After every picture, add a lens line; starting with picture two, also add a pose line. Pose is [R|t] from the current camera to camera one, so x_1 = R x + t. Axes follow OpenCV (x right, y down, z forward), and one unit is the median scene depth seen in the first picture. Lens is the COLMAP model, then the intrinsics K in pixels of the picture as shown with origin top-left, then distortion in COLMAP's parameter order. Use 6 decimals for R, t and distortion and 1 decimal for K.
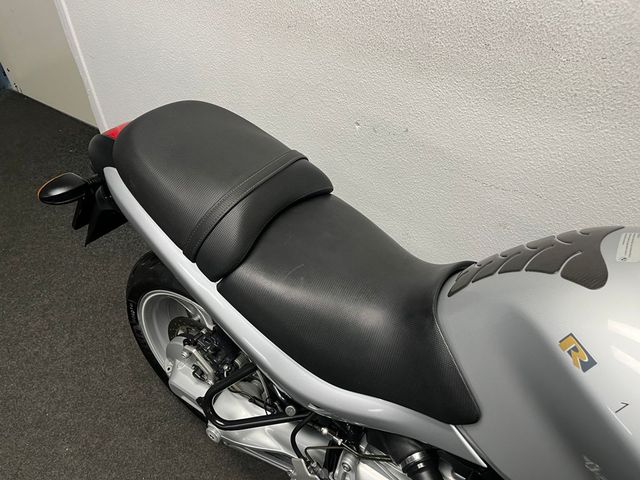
lens RADIAL K [[485.9, 0, 318.5], [0, 485.9, 234.8], [0, 0, 1]] dist [0.055201, -0.077578]
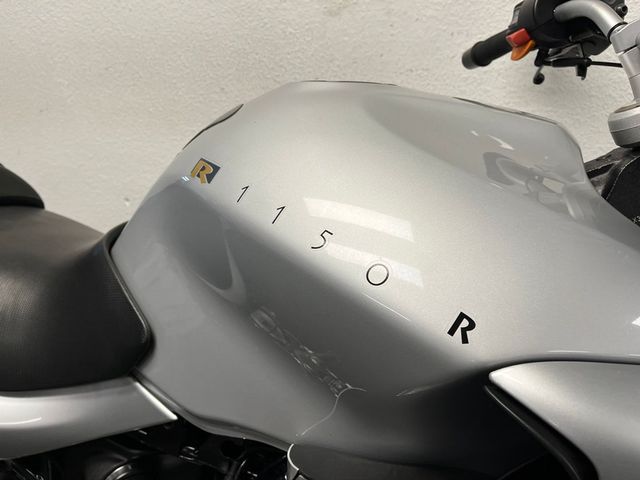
lens RADIAL K [[485.9, 0, 321.7], [0, 485.9, 242.4], [0, 0, 1]] dist [0.055201, -0.077578]
pose [[0.957758, -0.099526, 0.269803, 0.207714], [0.192087, 0.919617, -0.342646, 0.286655], [-0.214013, 0.379998, 0.899889, 0.117067]]
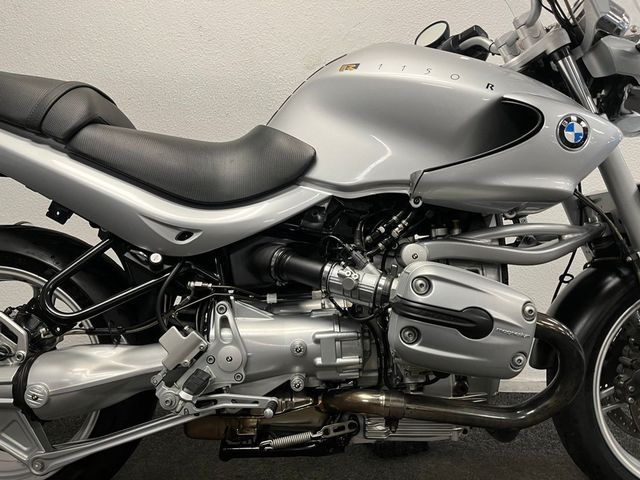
lens RADIAL K [[485.9, 0, 321.9], [0, 485.9, 239.6], [0, 0, 1]] dist [0.055201, -0.077578]
pose [[0.825504, -0.030201, 0.563587, -0.235024], [0.362062, 0.794358, -0.487756, 0.660999], [-0.432959, 0.606698, 0.666681, 0.108156]]
